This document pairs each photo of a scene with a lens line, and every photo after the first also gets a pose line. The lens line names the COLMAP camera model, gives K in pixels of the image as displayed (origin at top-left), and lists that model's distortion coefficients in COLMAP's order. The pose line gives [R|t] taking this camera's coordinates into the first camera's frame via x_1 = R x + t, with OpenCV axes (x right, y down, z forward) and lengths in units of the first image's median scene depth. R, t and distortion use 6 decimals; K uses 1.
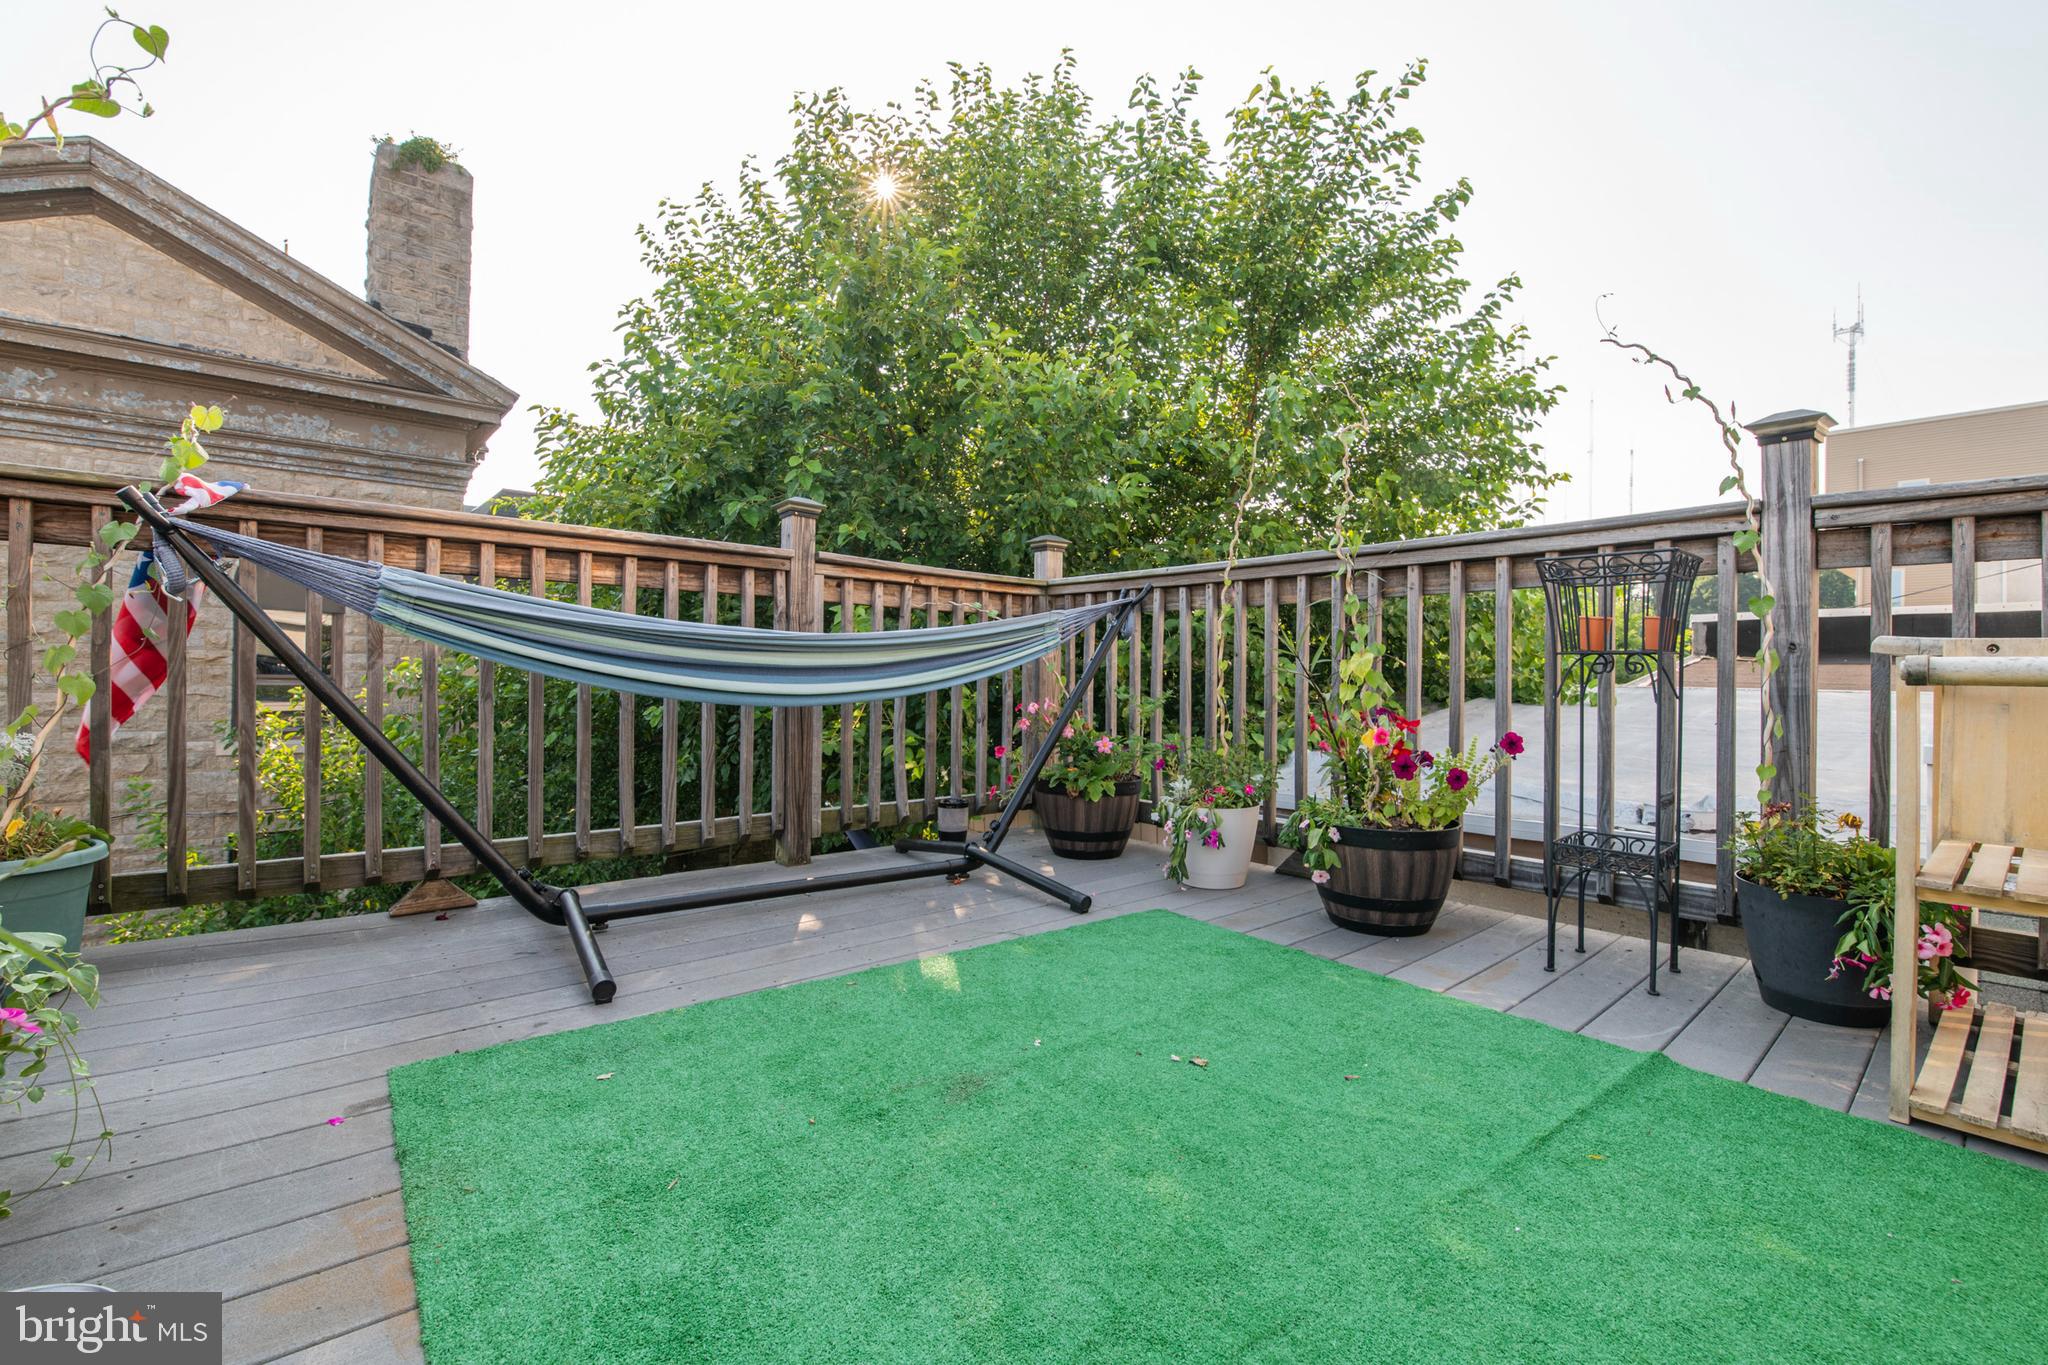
lens RADIAL K [[895.2, 0, 1042.4], [0, 895.2, 662.0], [0, 0, 1]] dist [-0.021450, -0.000840]
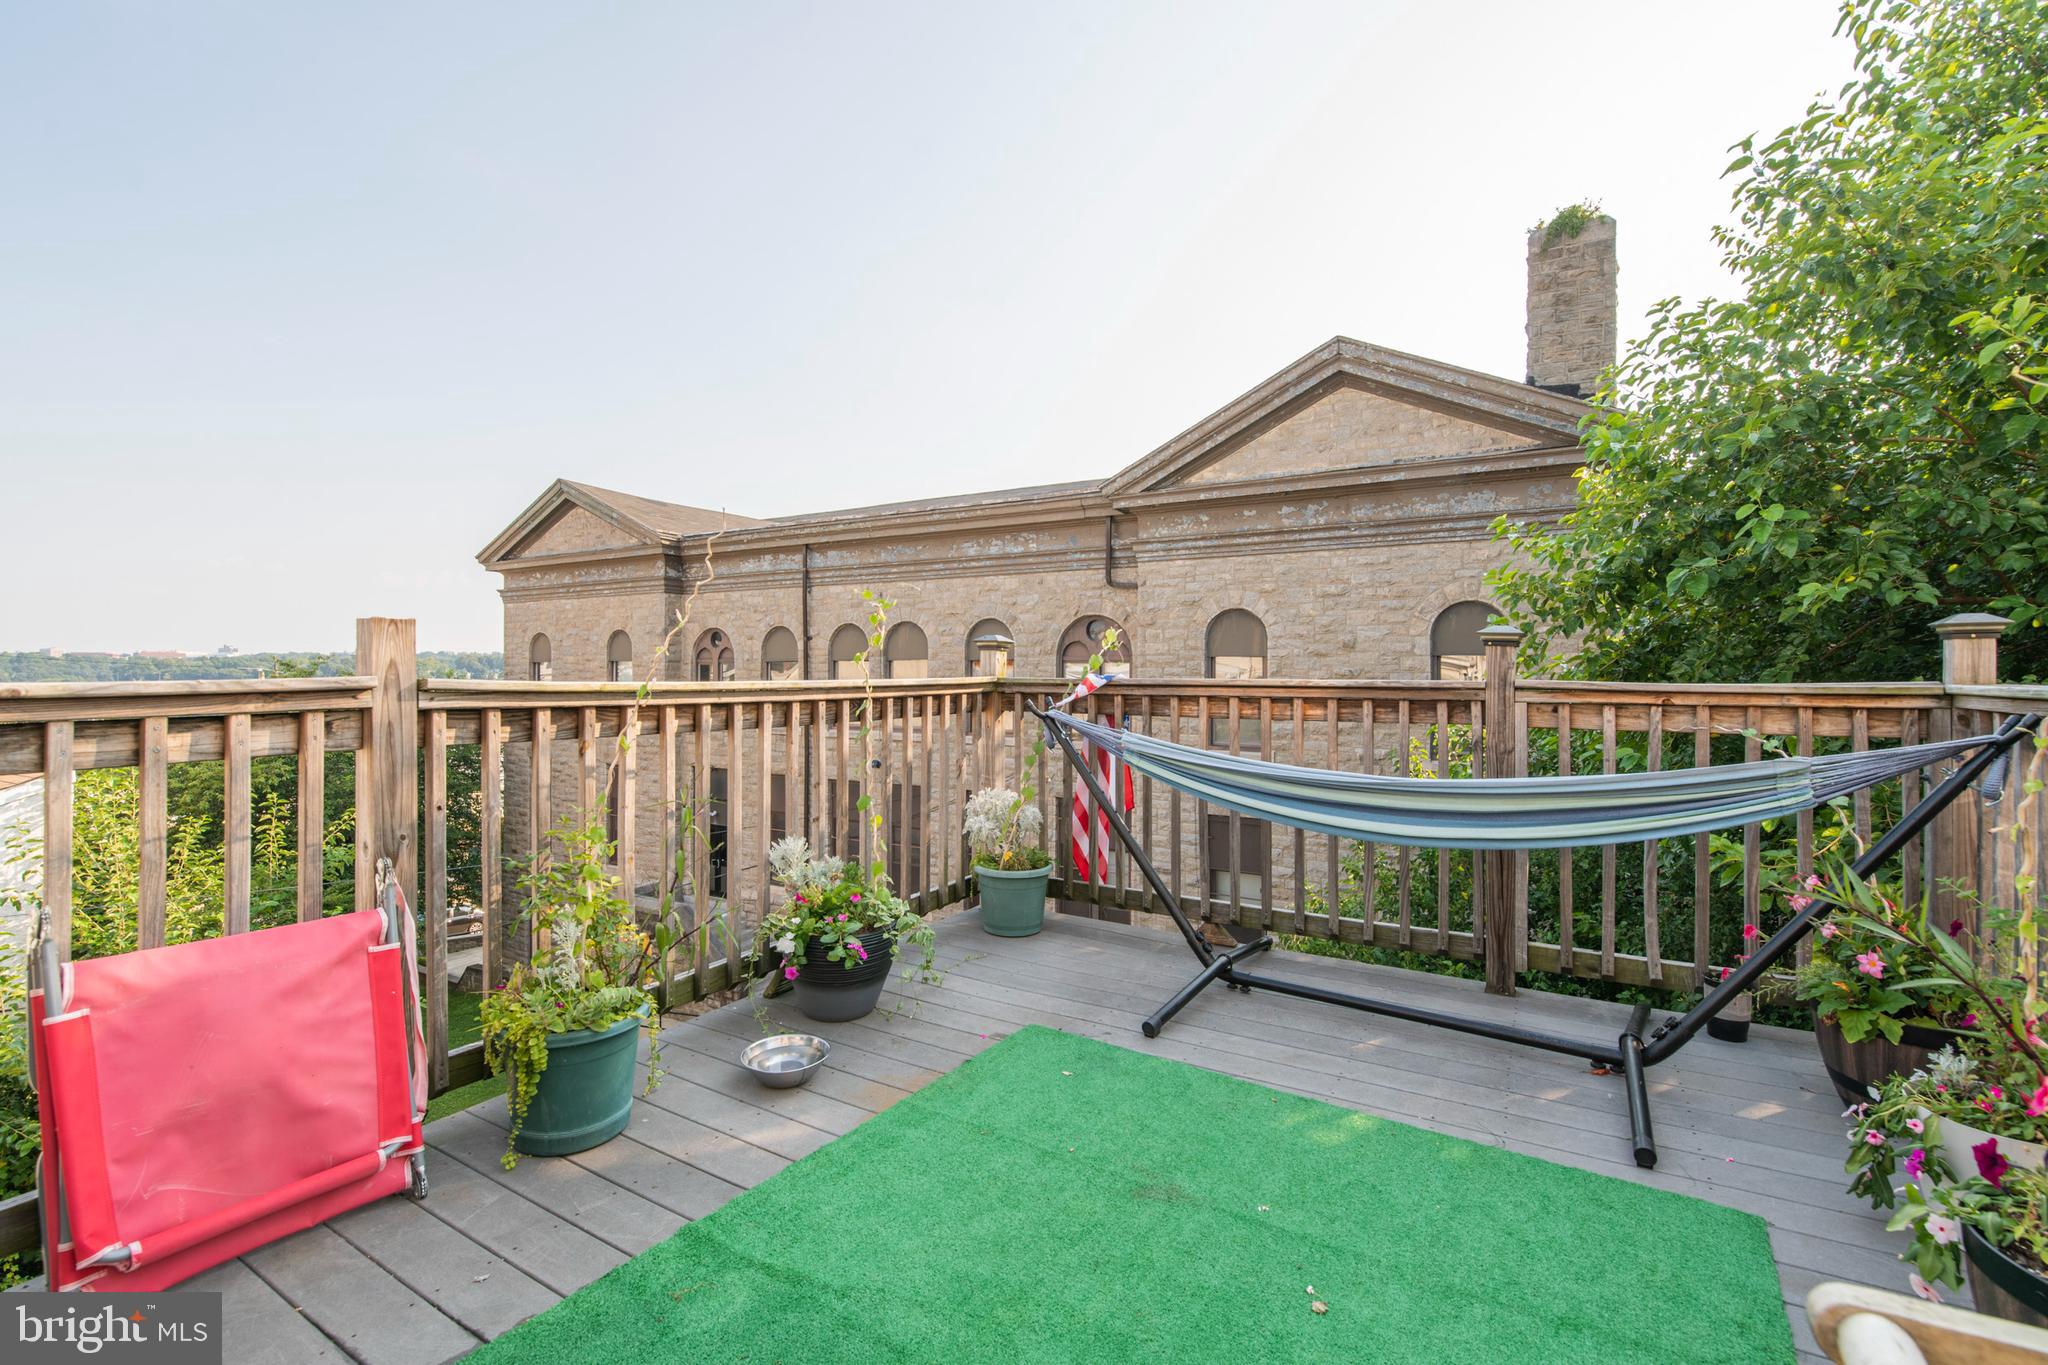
lens RADIAL K [[895.2, 0, 1042.4], [0, 895.2, 662.0], [0, 0, 1]] dist [-0.021450, -0.000840]
pose [[0.299724, -0.019528, -0.953826, 0.174519], [0.017022, 0.999741, -0.015120, -0.045535], [0.953874, -0.011704, 0.299978, 0.069564]]
